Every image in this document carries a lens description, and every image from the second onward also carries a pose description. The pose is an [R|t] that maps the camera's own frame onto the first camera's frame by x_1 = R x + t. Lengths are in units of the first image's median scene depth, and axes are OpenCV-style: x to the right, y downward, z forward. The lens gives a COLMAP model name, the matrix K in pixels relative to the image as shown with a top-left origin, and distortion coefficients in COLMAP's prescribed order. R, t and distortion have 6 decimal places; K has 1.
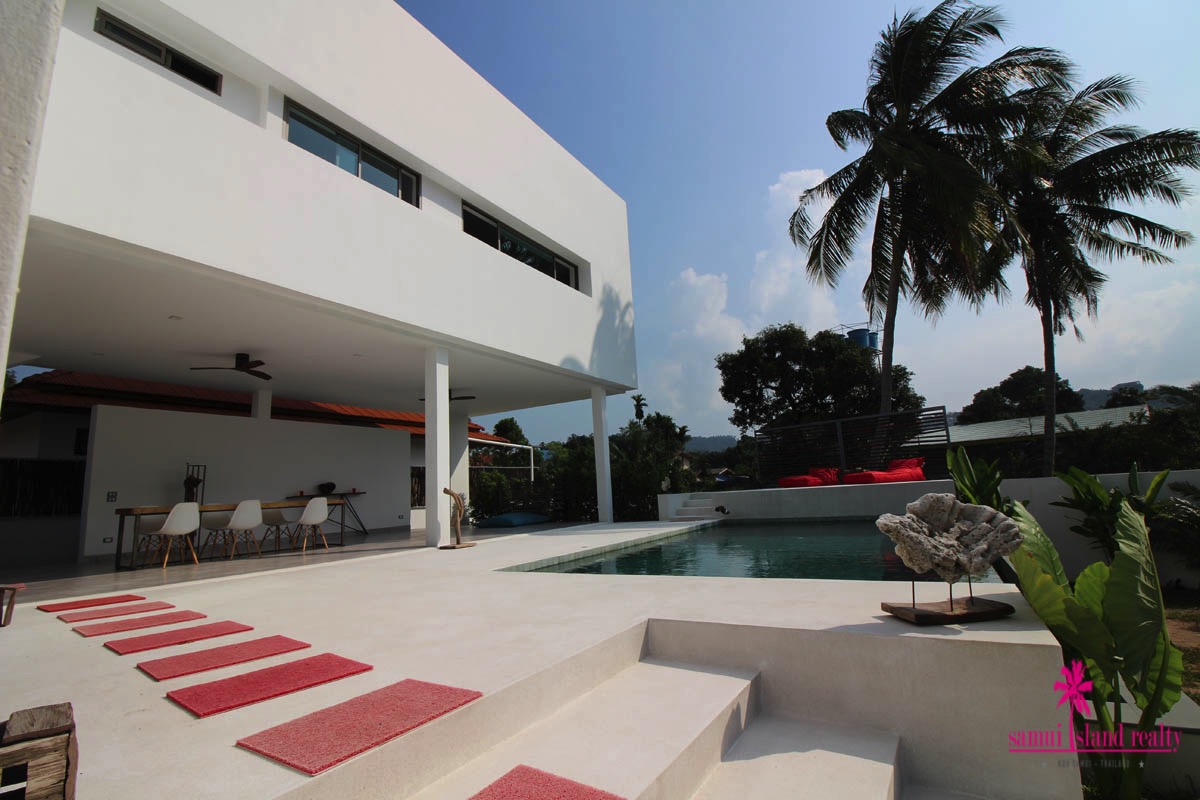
lens RADIAL K [[556.0, 0, 602.3], [0, 556.0, 392.1], [0, 0, 1]] dist [0.001079, -0.012093]
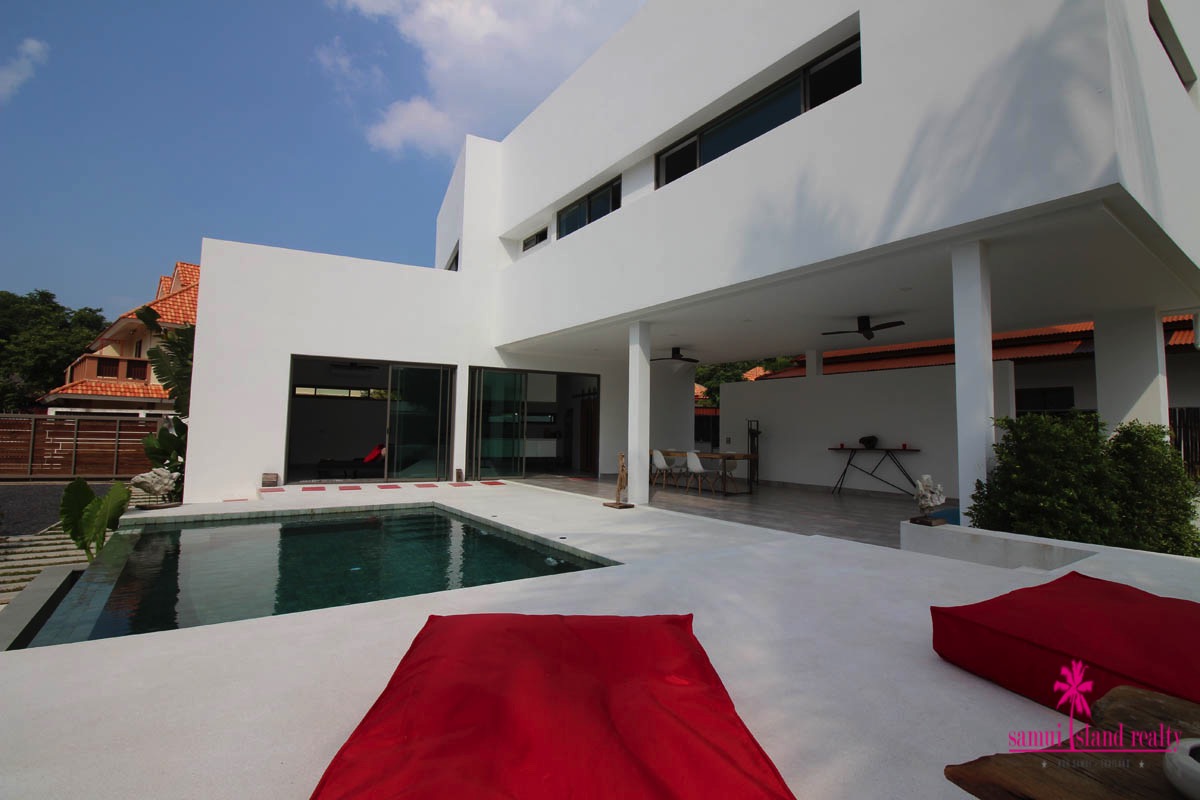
lens RADIAL K [[556.0, 0, 602.3], [0, 556.0, 392.1], [0, 0, 1]] dist [0.001079, -0.012093]
pose [[-0.399491, -0.015447, -0.916607, 0.653256], [0.168154, 0.981659, -0.089831, 0.123706], [0.901183, -0.190018, -0.389567, 1.211150]]
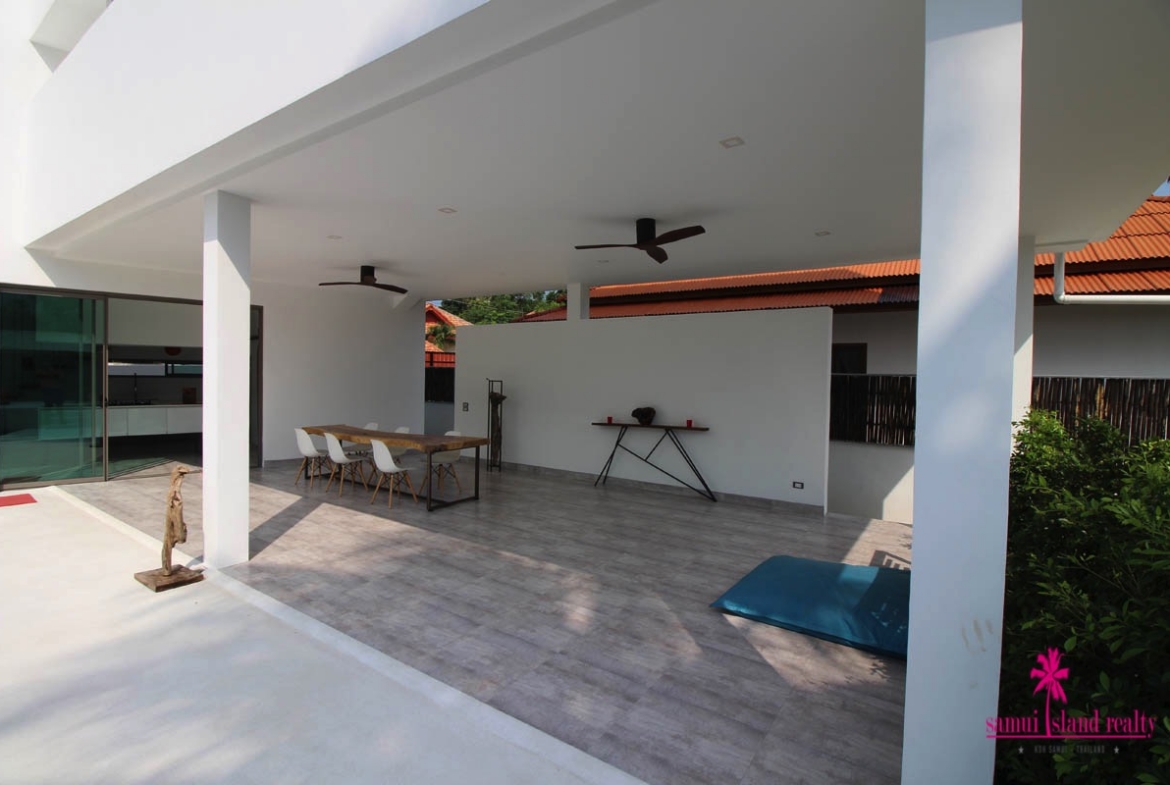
lens RADIAL K [[542.1, 0, 587.2], [0, 542.1, 384.8], [0, 0, 1]] dist [0.001079, -0.012093]
pose [[-0.065059, 0.075094, -0.995052, 0.178484], [0.162356, 0.984674, 0.063695, 0.105376], [0.984585, -0.157408, -0.076254, 1.225902]]
